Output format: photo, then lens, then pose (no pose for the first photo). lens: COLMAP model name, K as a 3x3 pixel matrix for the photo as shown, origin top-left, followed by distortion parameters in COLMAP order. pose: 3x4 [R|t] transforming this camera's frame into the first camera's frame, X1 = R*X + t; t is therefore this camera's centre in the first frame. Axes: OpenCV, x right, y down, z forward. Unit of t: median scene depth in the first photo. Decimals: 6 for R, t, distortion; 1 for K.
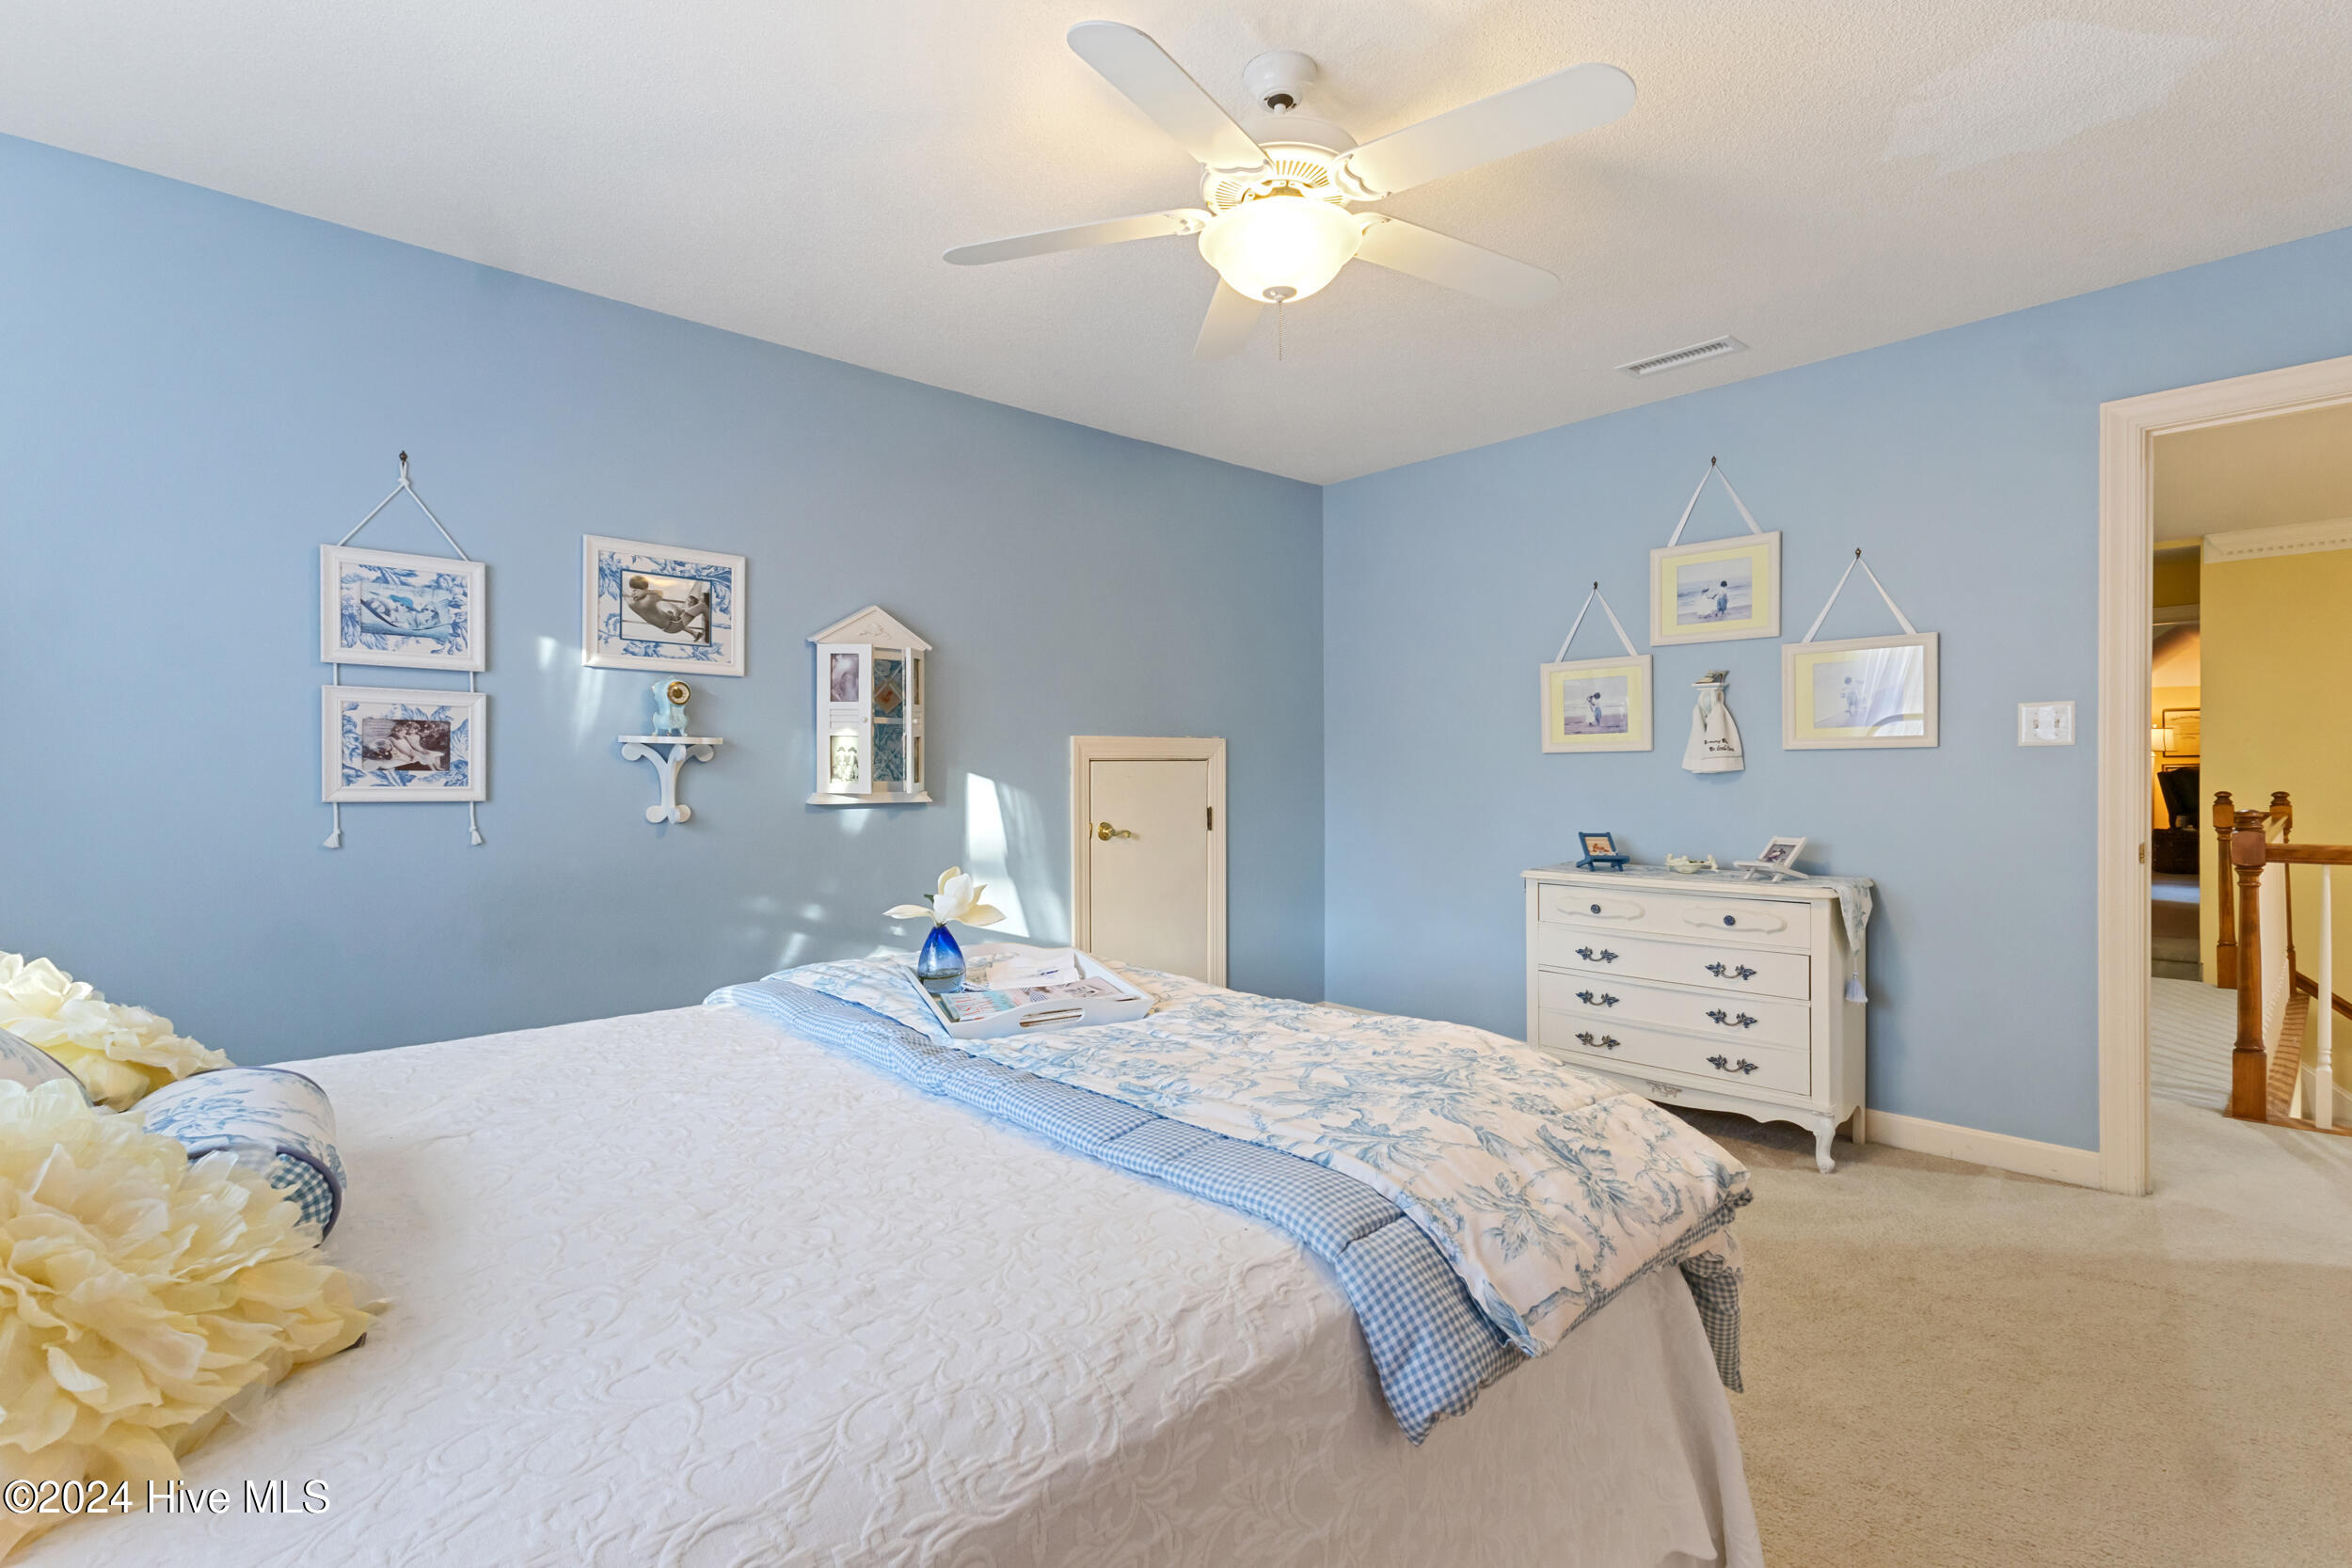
lens RADIAL K [[1085.7, 0, 1173.8], [0, 1085.7, 781.4], [0, 0, 1]] dist [0.010066, 0.001118]
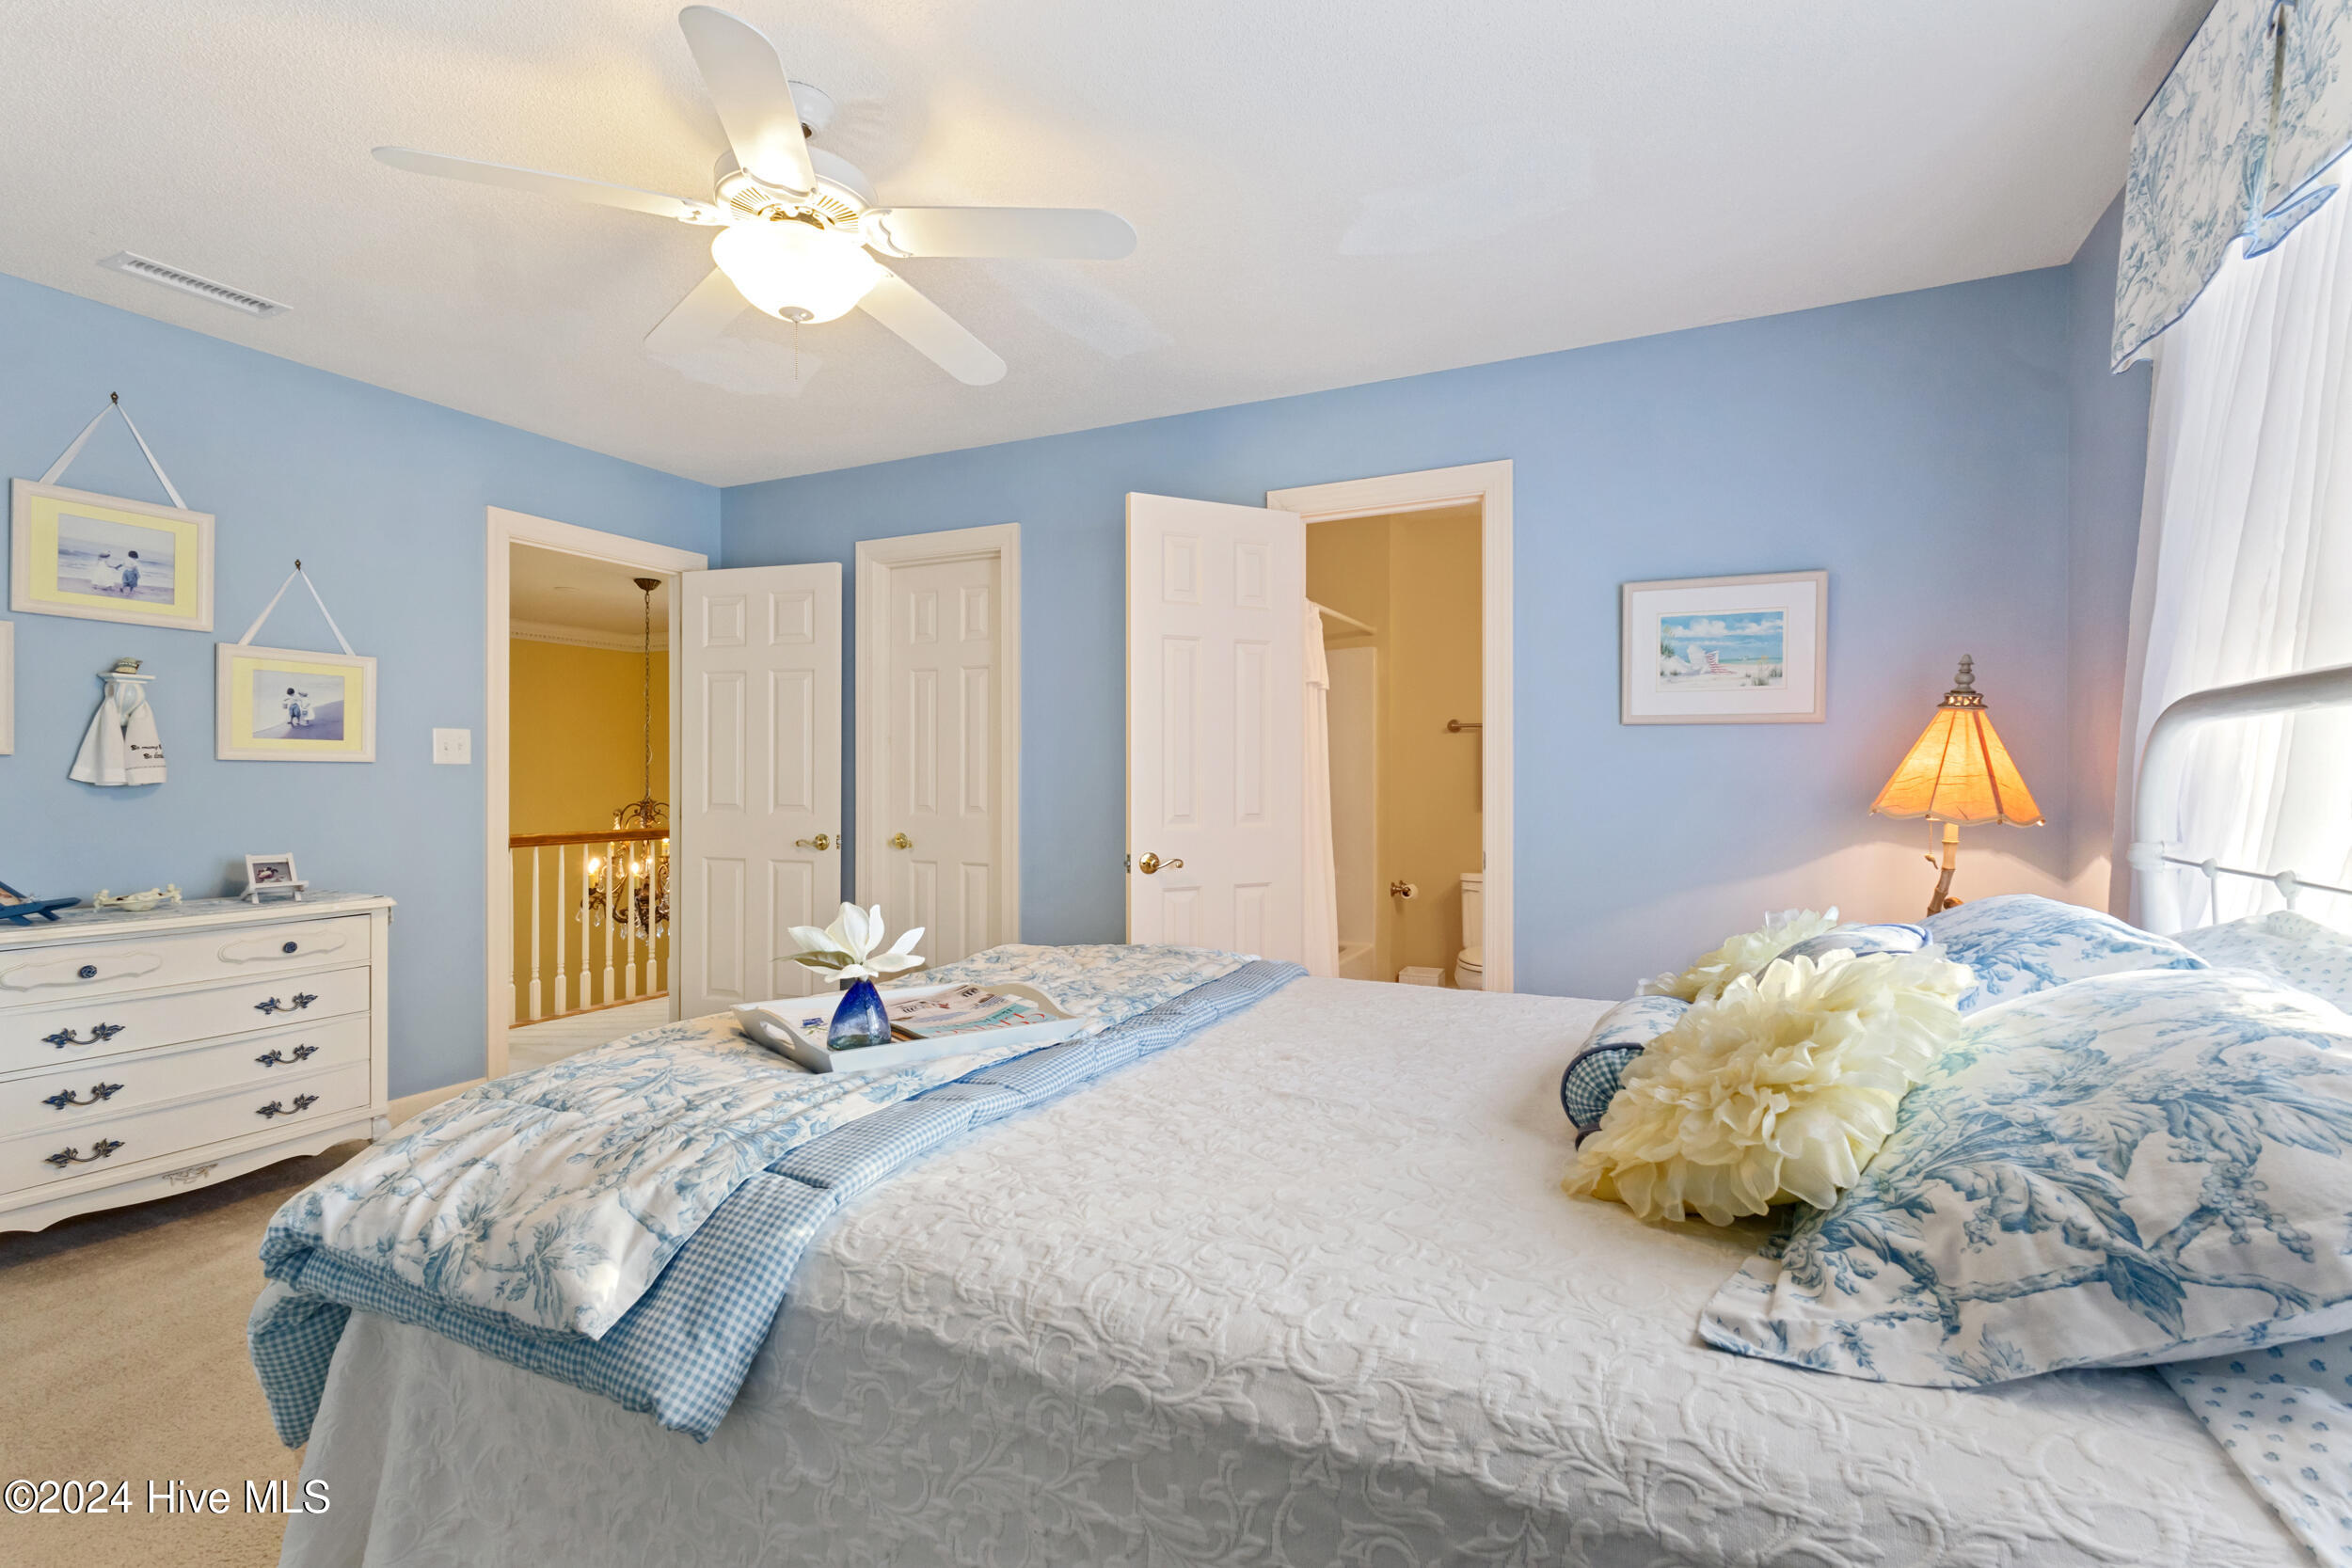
lens RADIAL K [[1085.7, 0, 1171.5], [0, 1085.7, 782.3], [0, 0, 1]] dist [0.010066, 0.001118]
pose [[-0.353092, 0.005647, 0.935572, -0.571338], [0.007193, 0.999969, -0.003322, -0.001960], [-0.935561, 0.005556, -0.353121, 0.595268]]
